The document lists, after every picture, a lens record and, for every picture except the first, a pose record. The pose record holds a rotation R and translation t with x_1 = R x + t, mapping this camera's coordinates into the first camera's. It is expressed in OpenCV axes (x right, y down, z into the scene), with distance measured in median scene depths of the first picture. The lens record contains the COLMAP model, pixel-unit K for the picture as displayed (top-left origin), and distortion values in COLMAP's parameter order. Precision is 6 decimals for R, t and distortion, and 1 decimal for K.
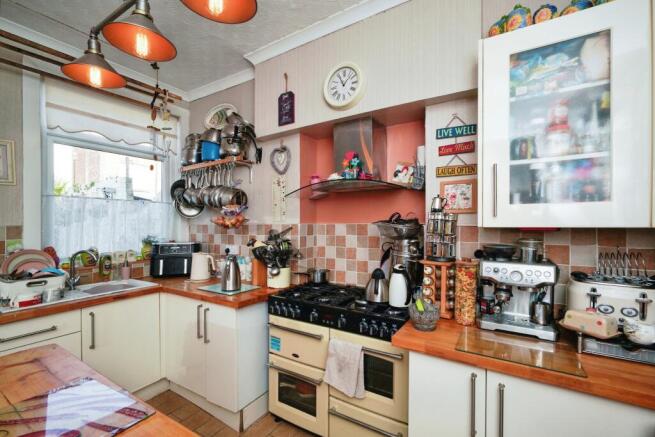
lens RADIAL K [[284.4, 0, 327.4], [0, 284.4, 229.3], [0, 0, 1]] dist [0.000311, -0.000115]
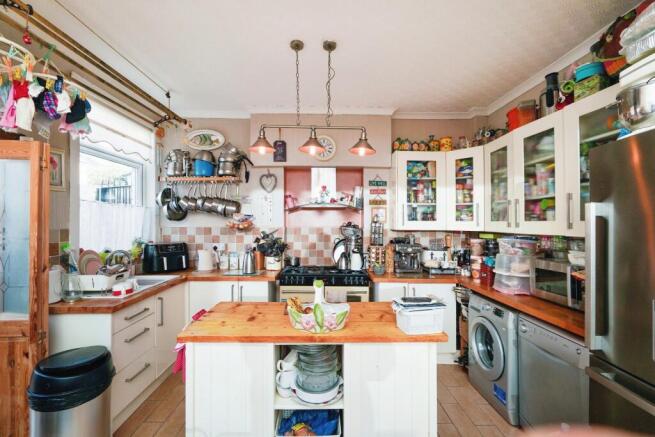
lens RADIAL K [[284.4, 0, 327.4], [0, 284.4, 229.3], [0, 0, 1]] dist [0.000311, -0.000115]
pose [[0.833502, -0.001043, 0.552515, -0.778248], [0.002382, 0.999996, -0.001704, -0.005594], [-0.552511, 0.002736, 0.833501, -0.404001]]
